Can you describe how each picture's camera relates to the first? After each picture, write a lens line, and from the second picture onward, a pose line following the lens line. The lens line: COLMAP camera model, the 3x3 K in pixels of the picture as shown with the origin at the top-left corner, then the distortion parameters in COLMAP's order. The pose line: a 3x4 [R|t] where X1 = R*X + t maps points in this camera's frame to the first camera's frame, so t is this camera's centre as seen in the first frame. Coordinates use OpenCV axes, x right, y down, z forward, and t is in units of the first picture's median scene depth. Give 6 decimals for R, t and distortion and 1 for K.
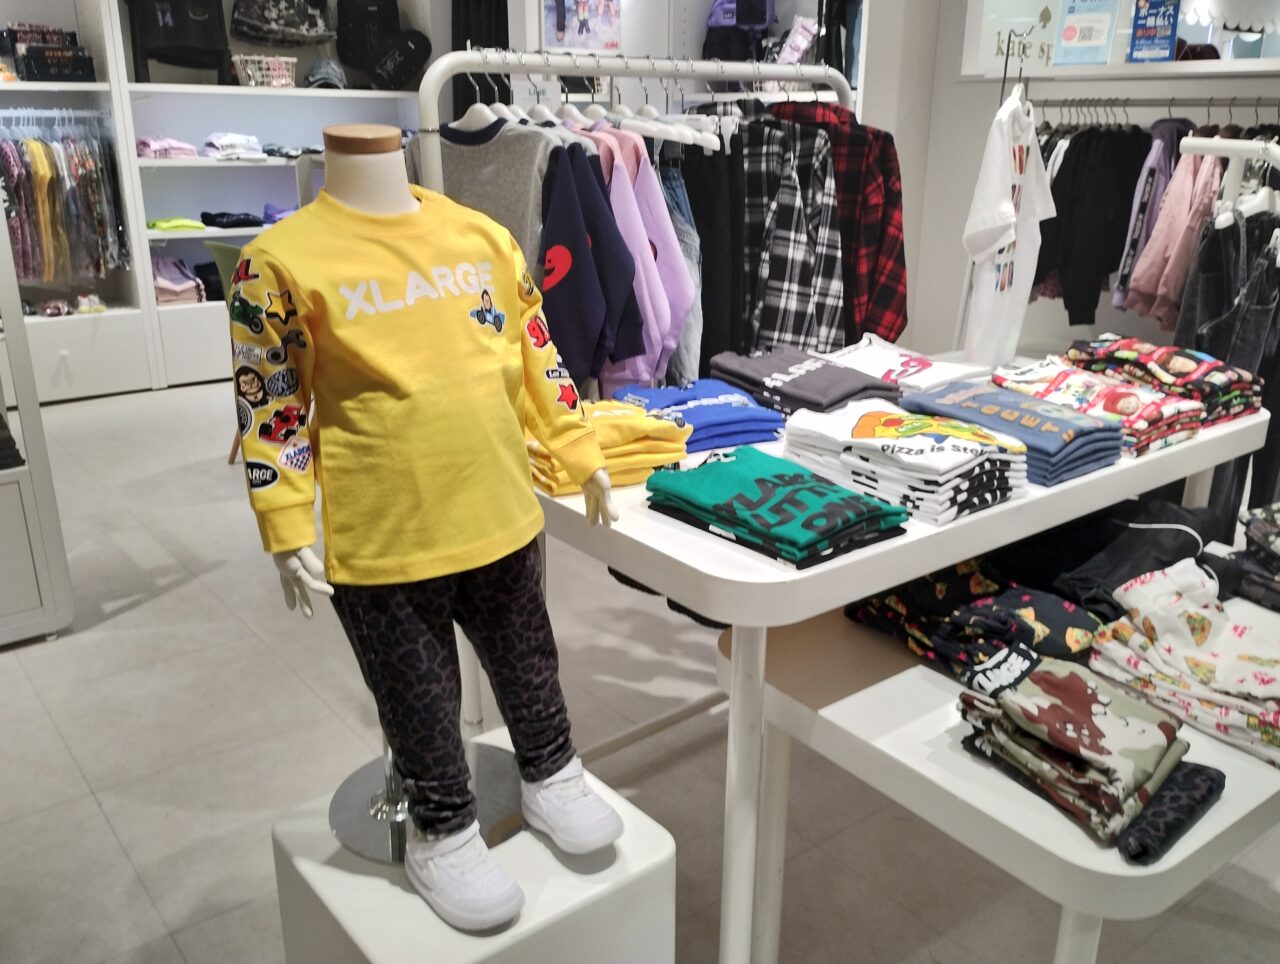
lens RADIAL K [[1064.3, 0, 640.0], [0, 1064.3, 482.0], [0, 0, 1]] dist [0.071461, -0.086167]
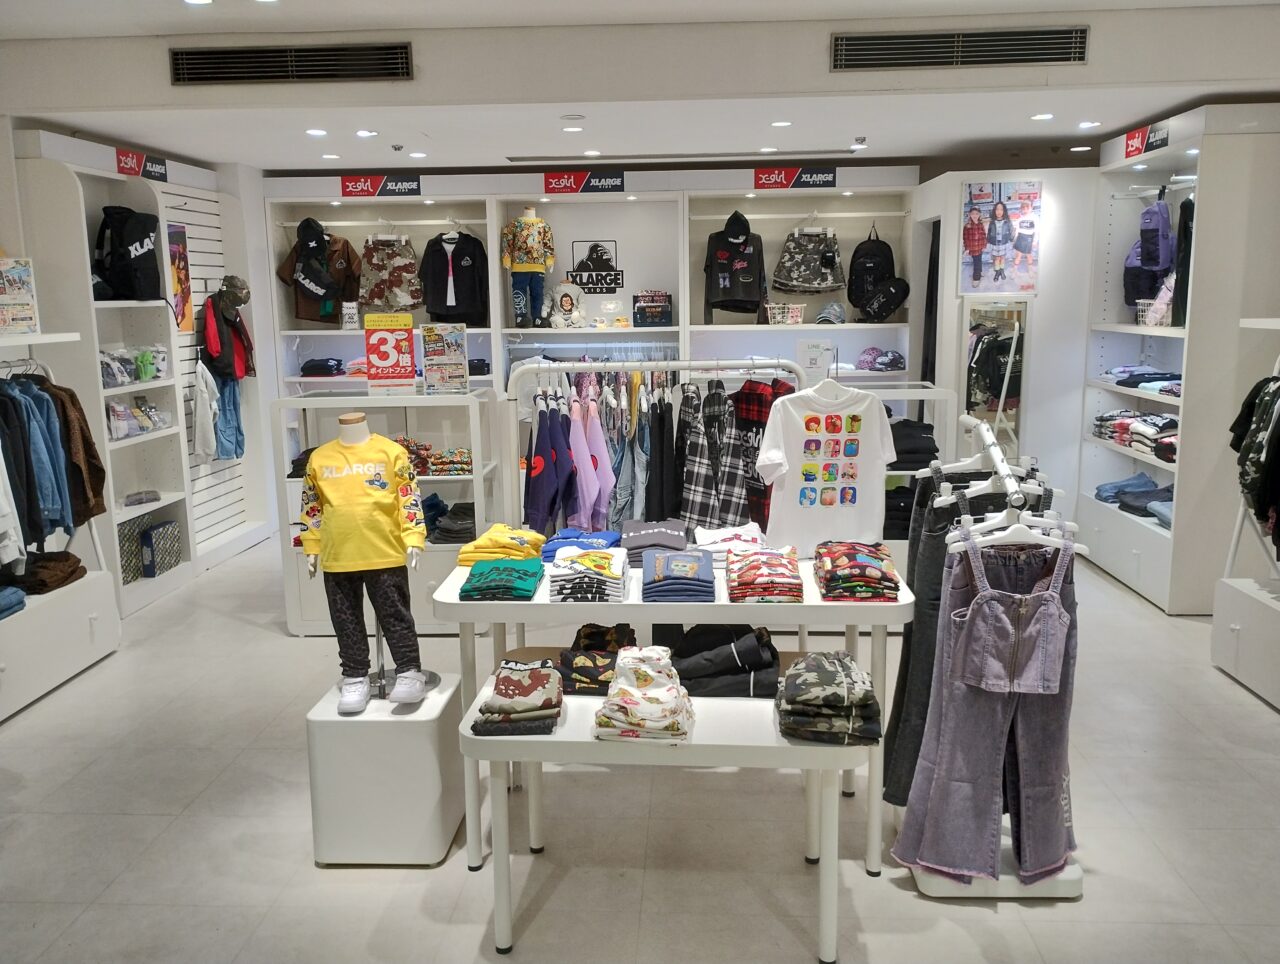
lens RADIAL K [[1064.3, 0, 640.0], [0, 1064.3, 482.0], [0, 0, 1]] dist [0.071461, -0.086167]
pose [[0.743561, 0.092654, -0.662218, 1.178136], [-0.192881, 0.977977, -0.079741, -0.037625], [0.640245, 0.187021, 0.745056, -0.327412]]
